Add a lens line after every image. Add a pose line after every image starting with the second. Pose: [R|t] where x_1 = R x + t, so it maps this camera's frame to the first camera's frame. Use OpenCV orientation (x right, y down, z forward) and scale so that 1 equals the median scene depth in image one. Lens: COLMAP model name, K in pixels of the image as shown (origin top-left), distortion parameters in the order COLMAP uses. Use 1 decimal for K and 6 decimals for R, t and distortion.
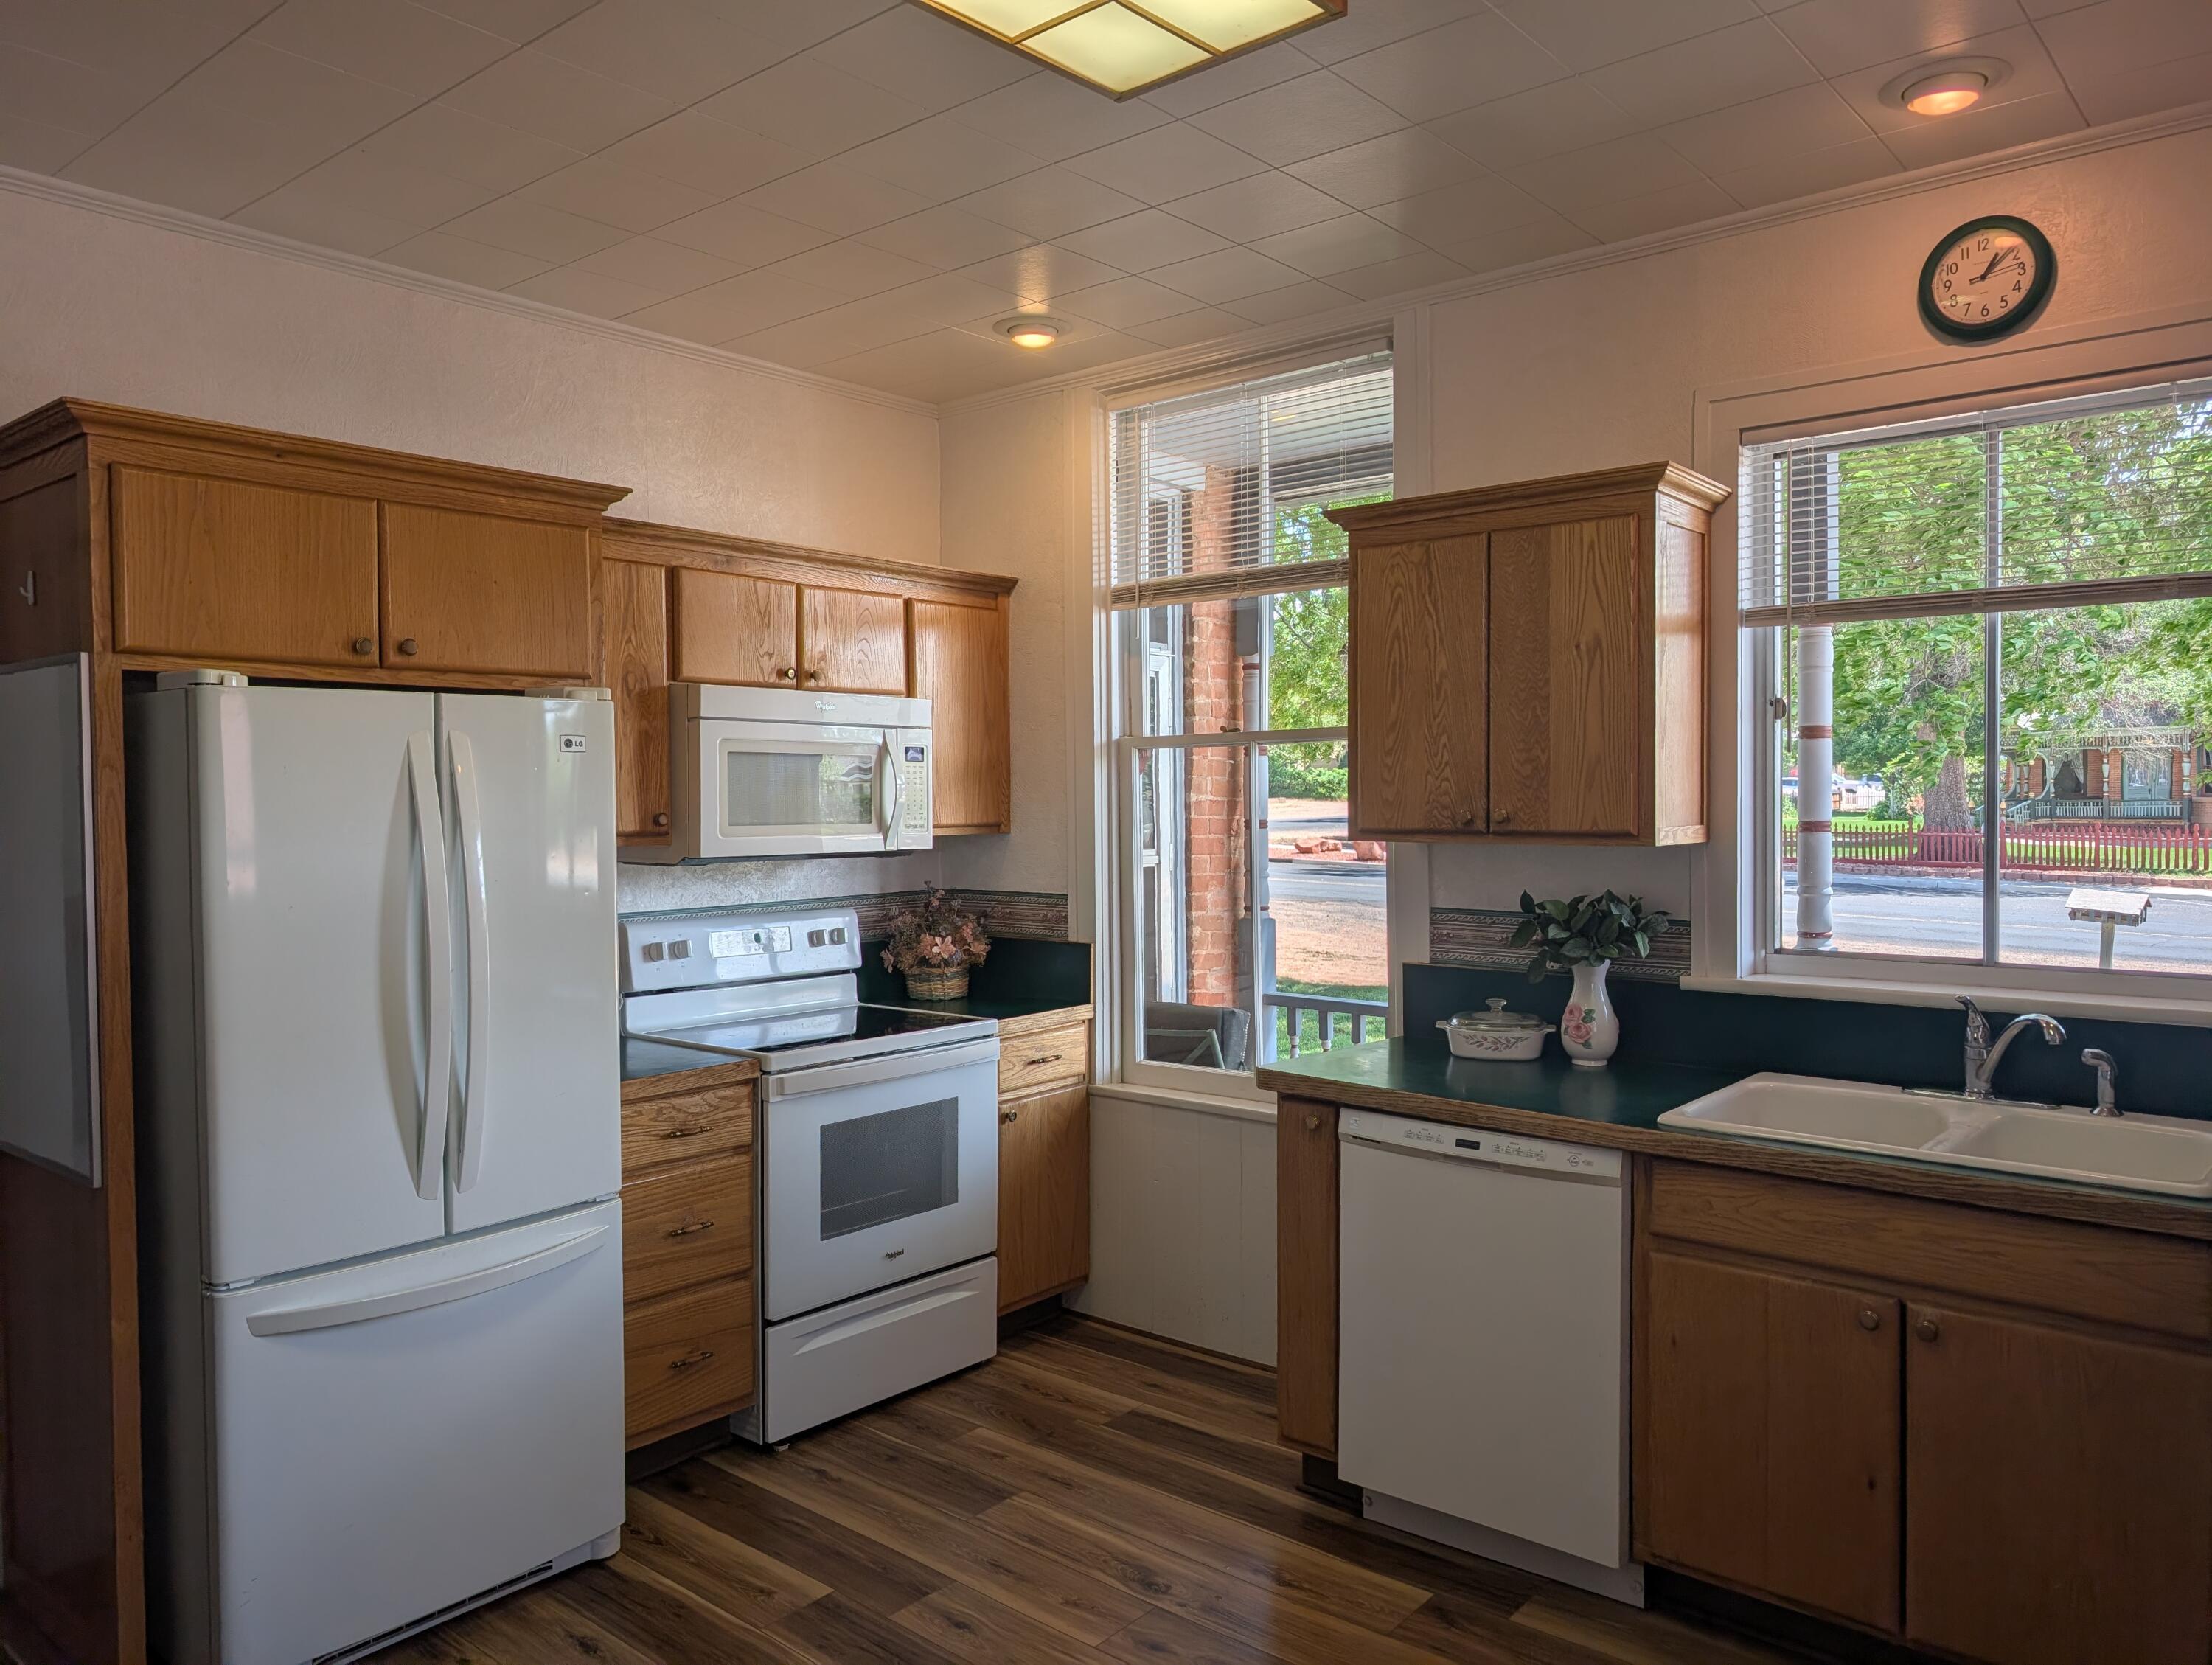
lens RADIAL K [[1589.4, 0, 1102.8], [0, 1589.4, 823.1], [0, 0, 1]] dist [0.037042, -0.046557]
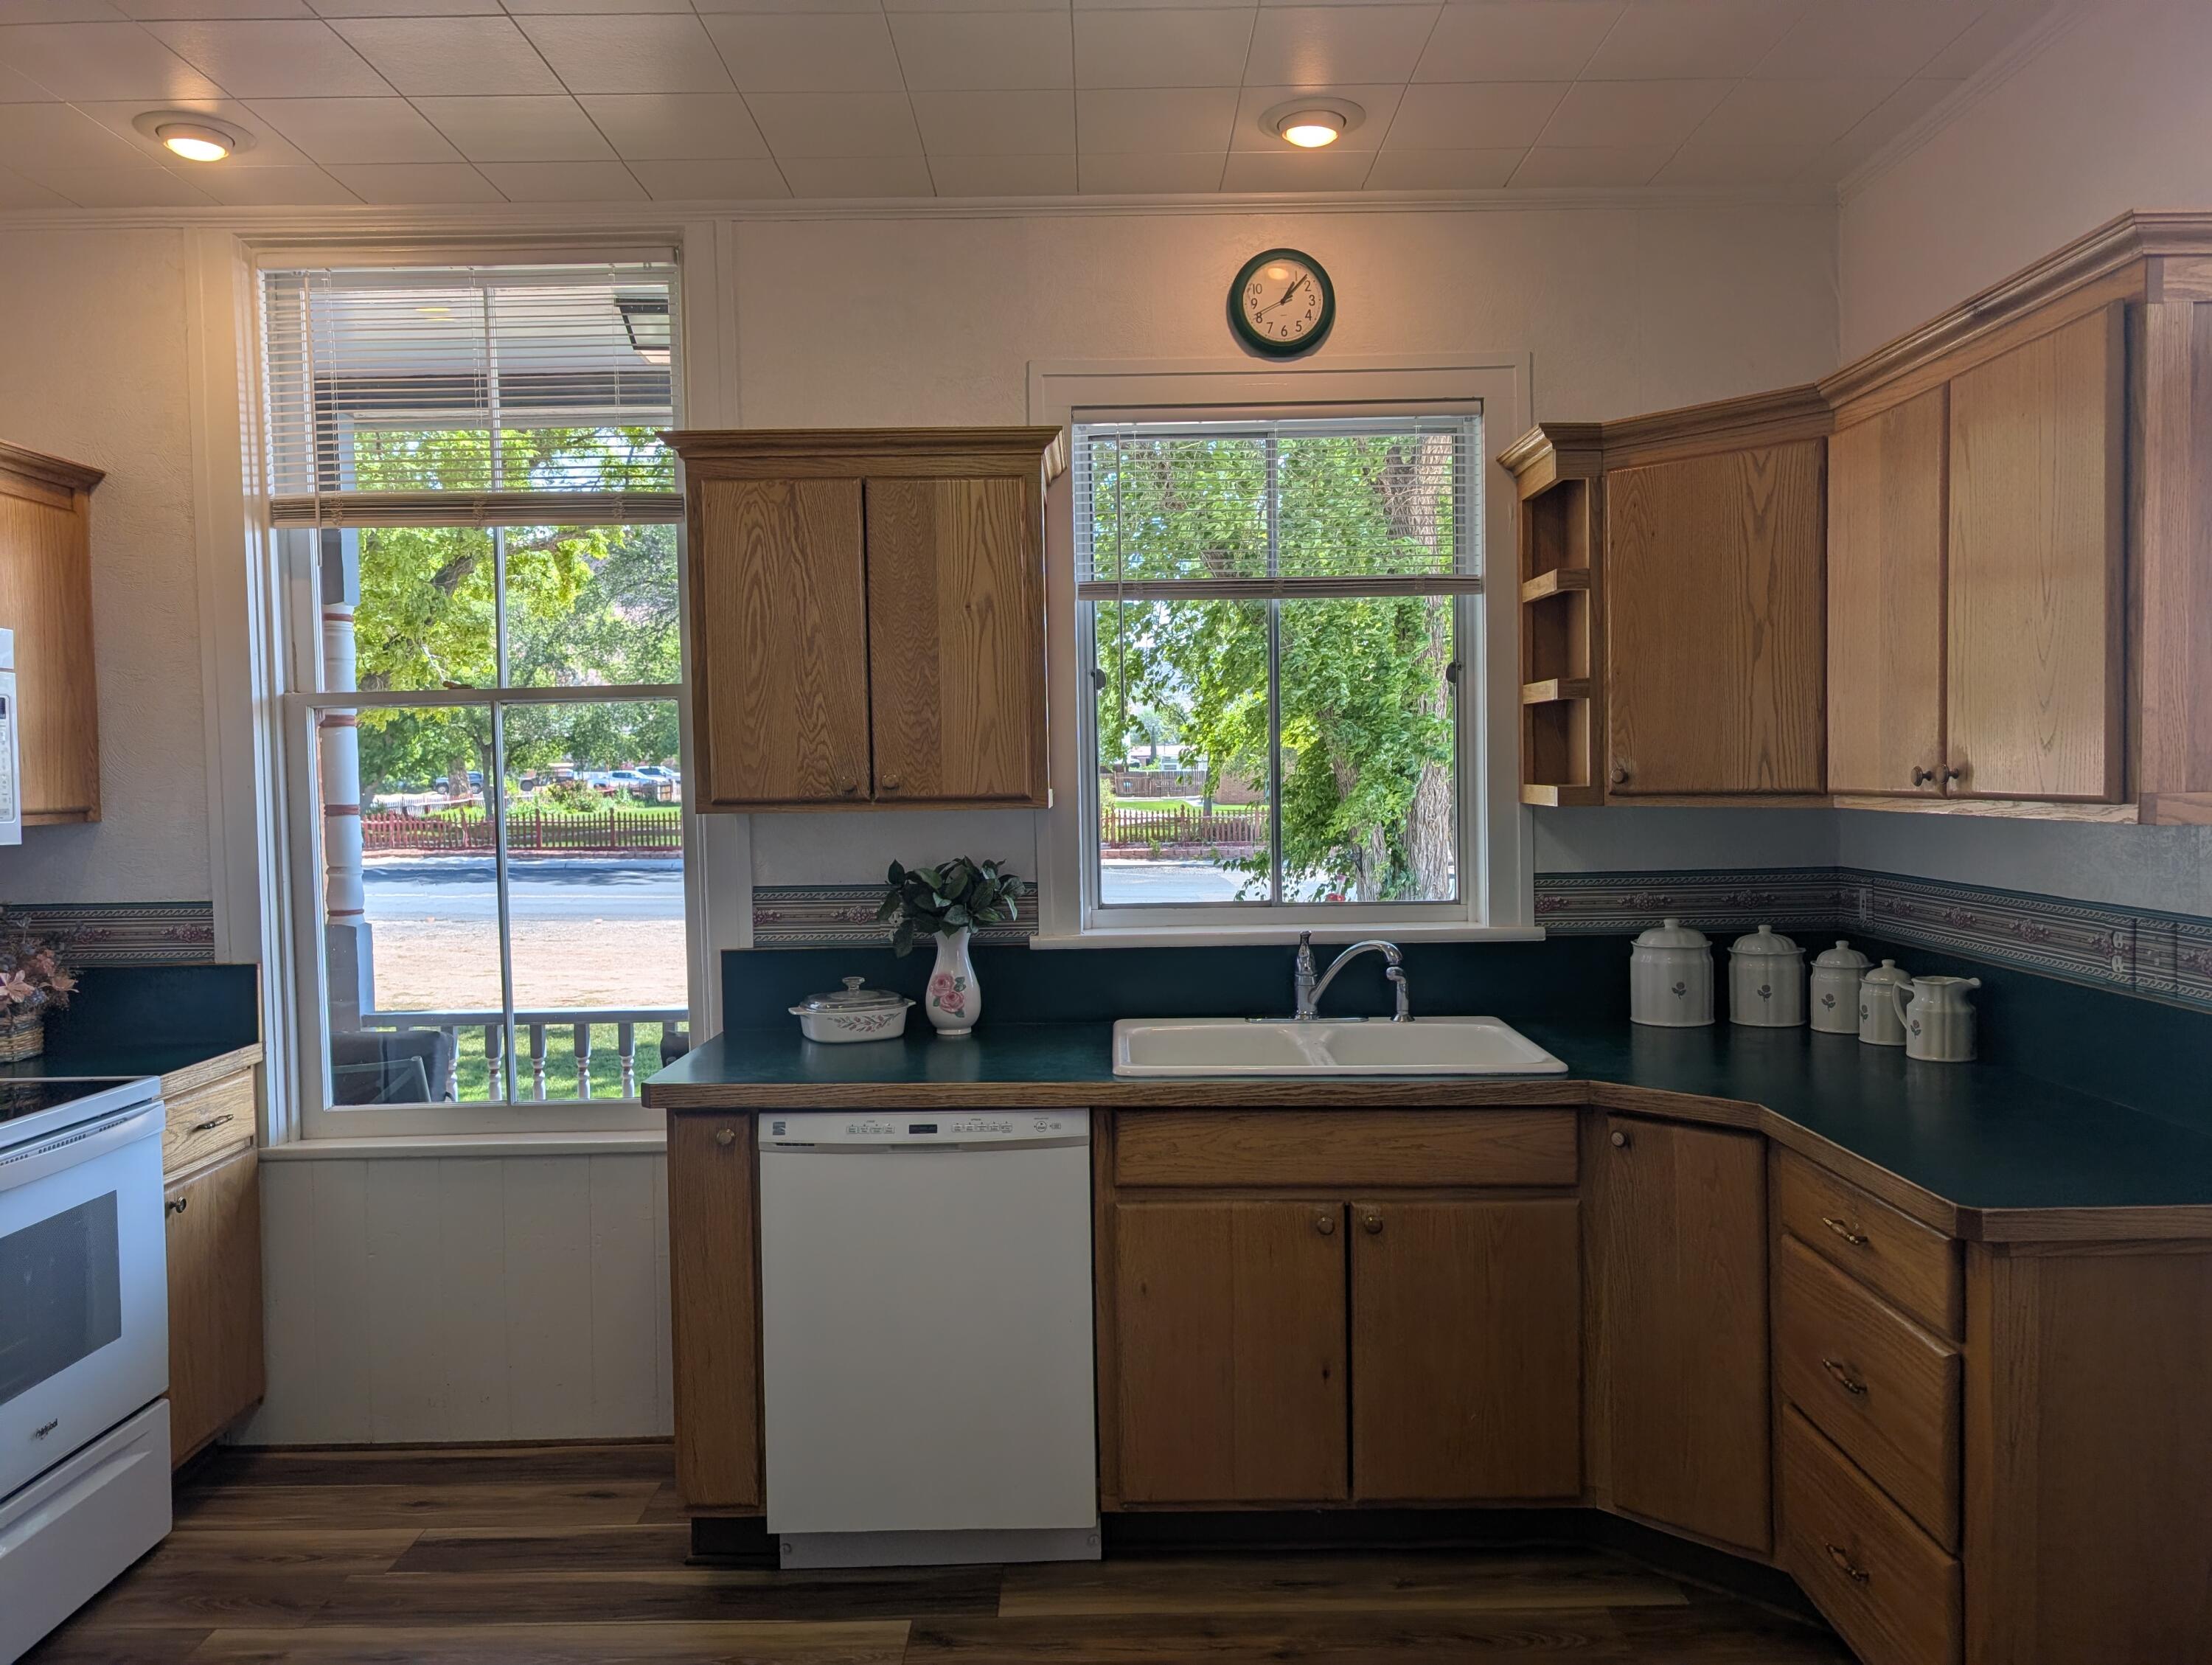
lens RADIAL K [[1589.4, 0, 1105.1], [0, 1589.4, 827.6], [0, 0, 1]] dist [0.037042, -0.046557]
pose [[0.755447, -0.027931, 0.654614, -0.264069], [0.023149, 0.999605, 0.015937, 0.010512], [-0.654801, 0.003114, 0.755795, 0.199396]]
